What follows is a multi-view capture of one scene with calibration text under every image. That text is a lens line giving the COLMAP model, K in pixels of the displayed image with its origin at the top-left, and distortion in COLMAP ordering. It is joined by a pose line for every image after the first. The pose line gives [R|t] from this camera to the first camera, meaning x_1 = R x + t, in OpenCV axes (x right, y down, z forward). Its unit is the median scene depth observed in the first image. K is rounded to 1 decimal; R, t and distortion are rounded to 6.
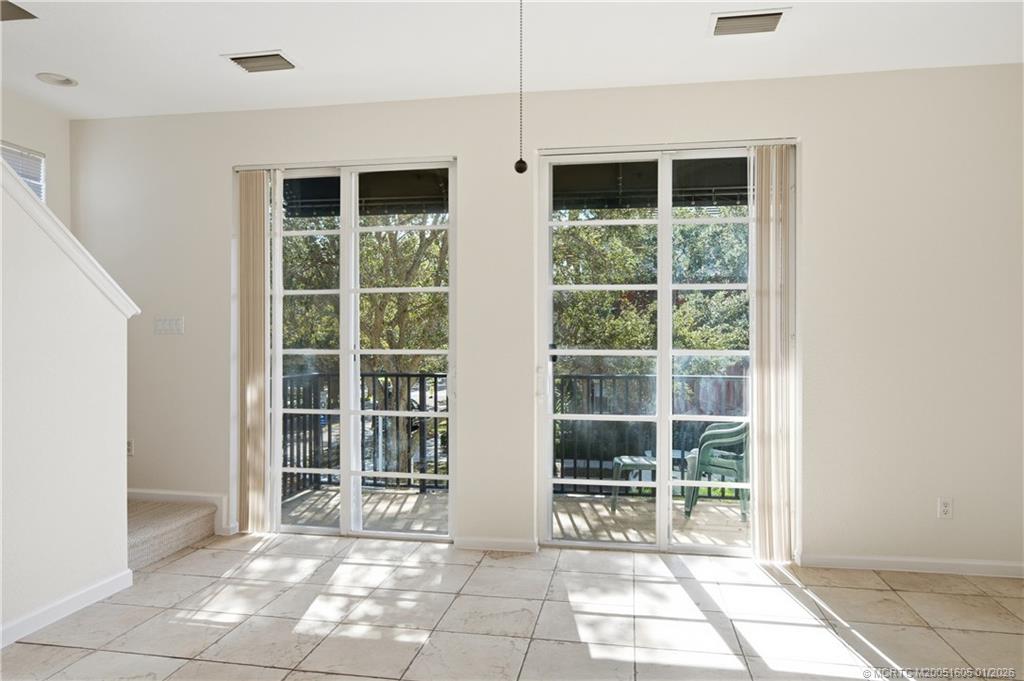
lens RADIAL K [[673.2, 0, 513.1], [0, 673.2, 340.7], [0, 0, 1]] dist [-0.010508, 0.000044]
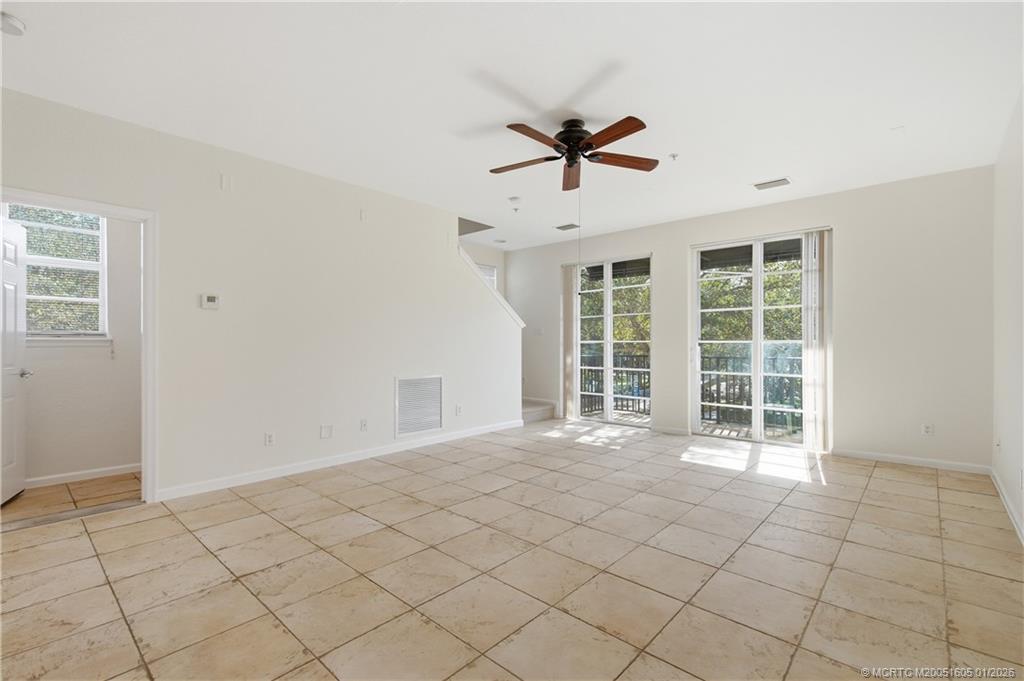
lens RADIAL K [[459.5, 0, 510.0], [0, 459.5, 341.3], [0, 0, 1]] dist [0.001650, -0.000608]
pose [[0.842726, -0.003654, -0.538330, 0.340430], [0.000979, 0.999986, -0.005256, 0.024860], [0.538342, 0.003902, 0.842717, -0.523862]]
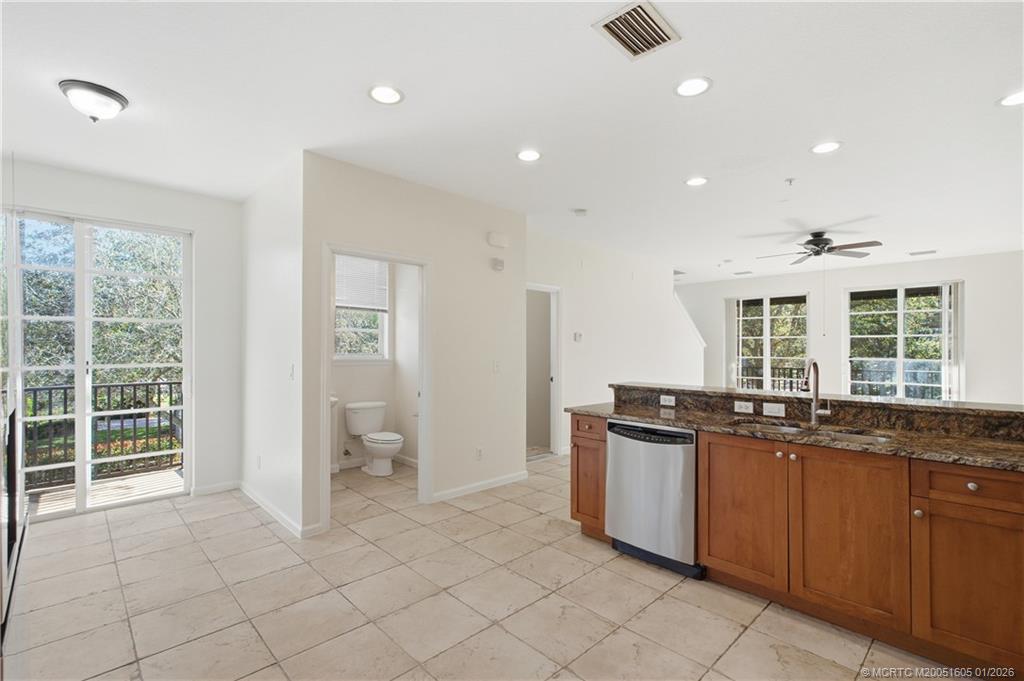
lens RADIAL K [[459.5, 0, 513.0], [0, 459.5, 343.5], [0, 0, 1]] dist [0.001650, -0.000608]
pose [[0.799991, -0.003023, -0.600004, 0.086599], [-0.005487, 0.999909, -0.012354, -0.017515], [0.599987, 0.013176, 0.799901, -1.421342]]
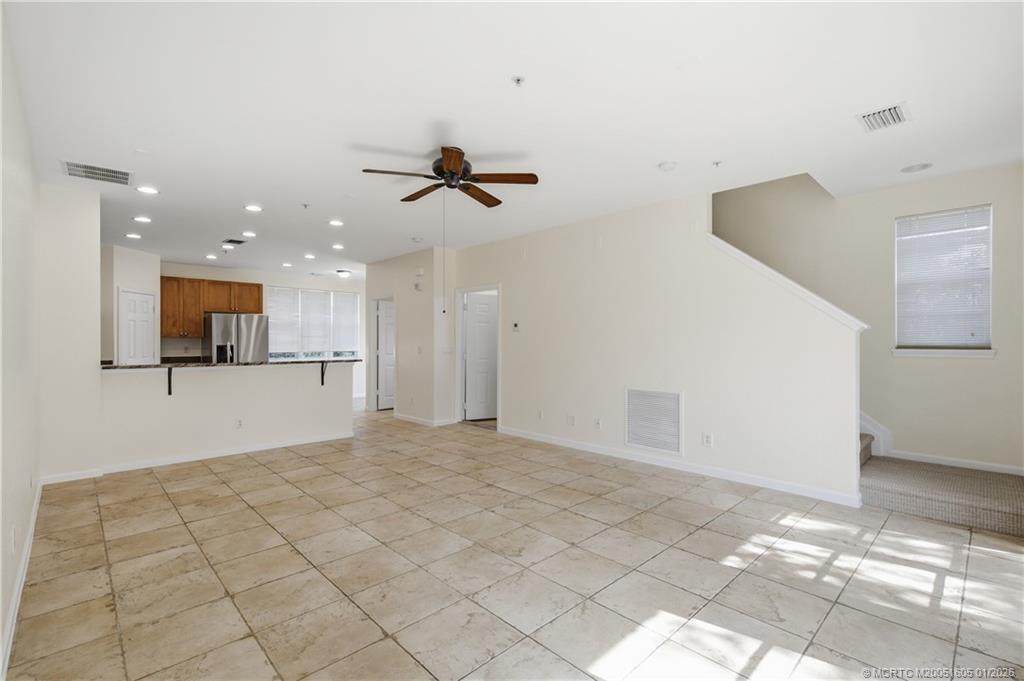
lens RADIAL K [[459.5, 0, 510.3], [0, 459.5, 344.0], [0, 0, 1]] dist [0.001650, -0.000608]
pose [[-0.595902, 0.002748, -0.803053, 0.627076], [-0.002210, 0.999985, 0.005062, -0.007821], [0.803054, 0.004791, -0.595887, 0.844078]]
